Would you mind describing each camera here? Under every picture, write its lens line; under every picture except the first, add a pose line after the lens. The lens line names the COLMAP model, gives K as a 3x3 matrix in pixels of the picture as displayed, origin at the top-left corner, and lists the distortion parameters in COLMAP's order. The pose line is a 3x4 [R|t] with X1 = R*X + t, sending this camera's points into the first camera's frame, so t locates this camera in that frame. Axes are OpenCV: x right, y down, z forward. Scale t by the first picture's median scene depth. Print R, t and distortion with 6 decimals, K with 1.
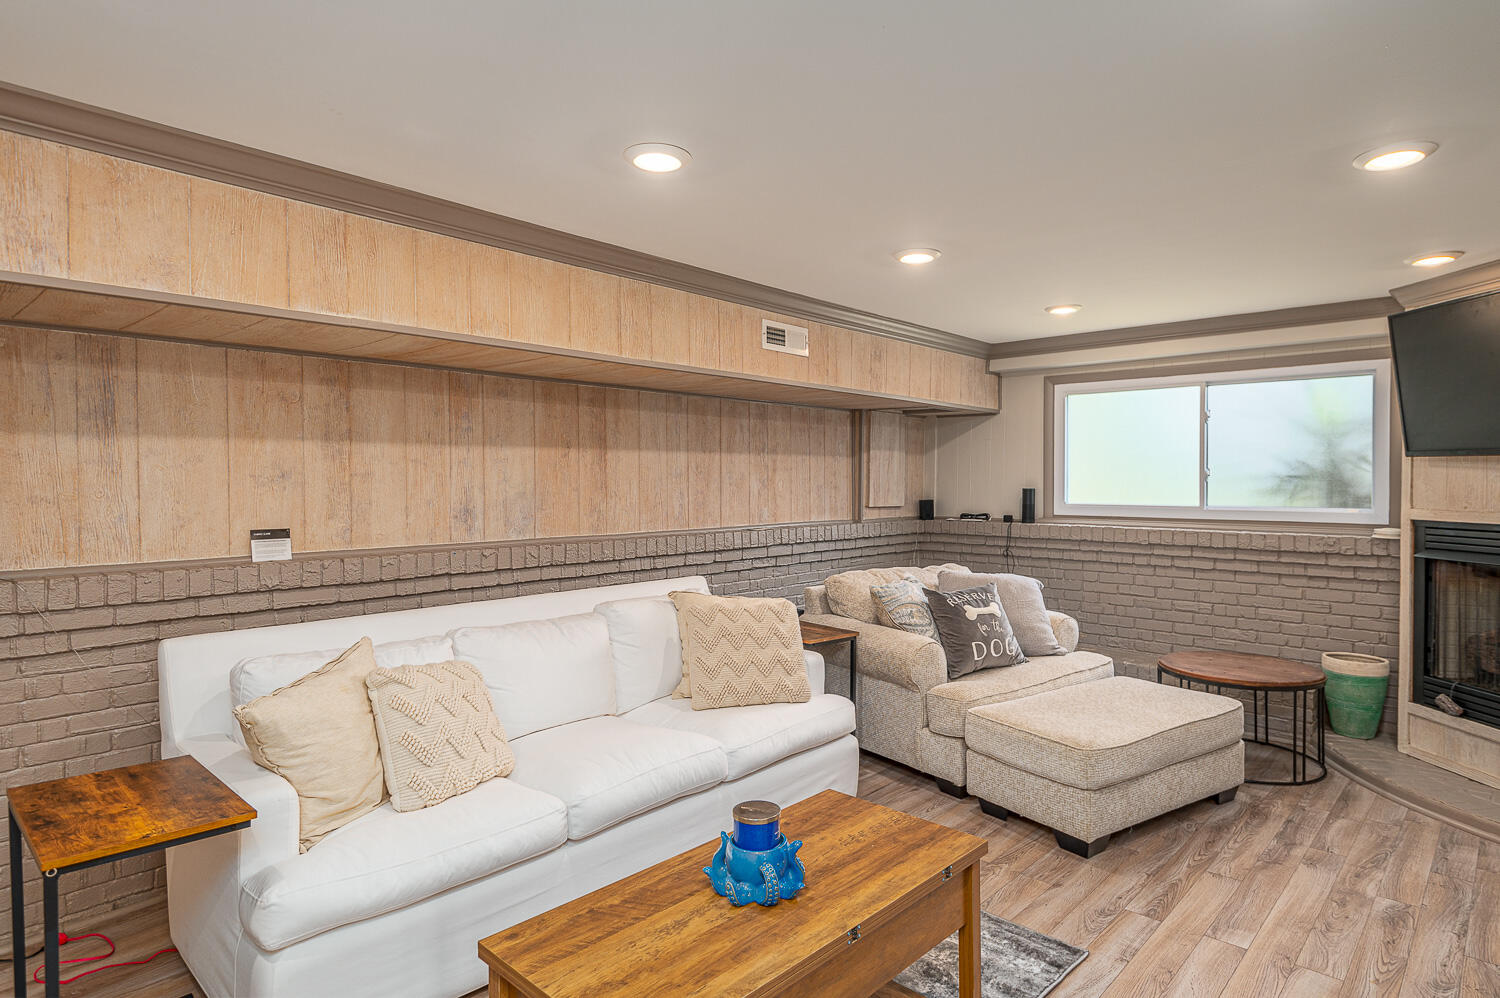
lens RADIAL K [[830.9, 0, 750.0], [0, 830.9, 490.4], [0, 0, 1]] dist [0.017501, -0.001492]
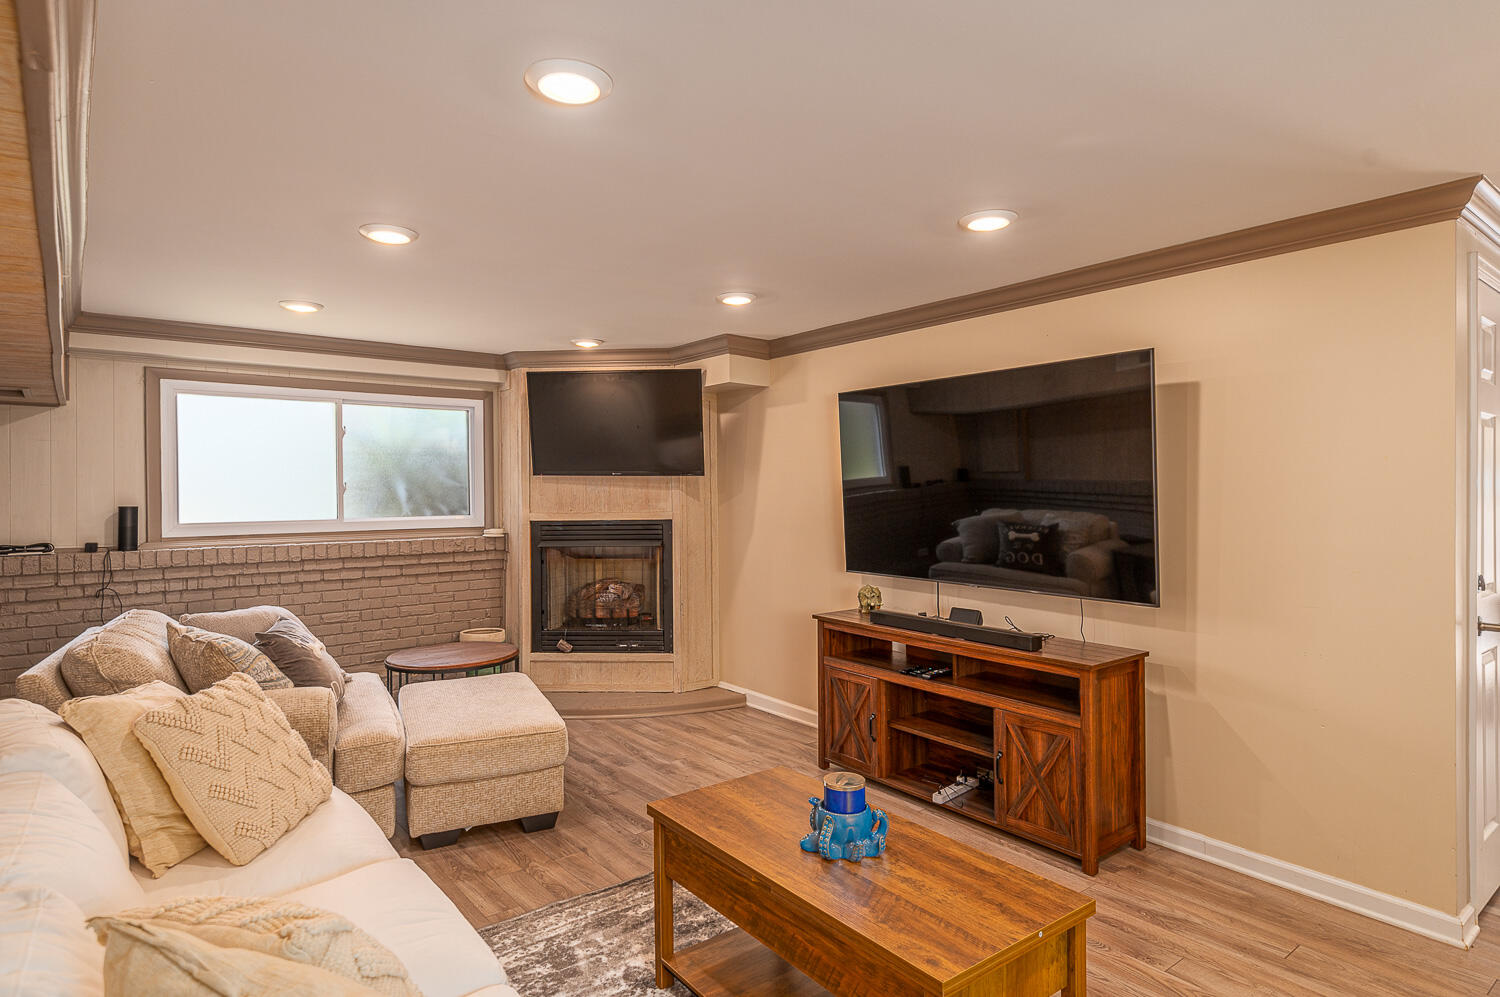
lens RADIAL K [[839.2, 0, 750.0], [0, 839.2, 498.5], [0, 0, 1]] dist [0.025761, 0.000185]
pose [[0.153248, -0.013071, 0.988101, -0.450161], [0.020213, 0.999745, 0.010090, -0.007302], [-0.987981, 0.018427, 0.153473, 0.368011]]
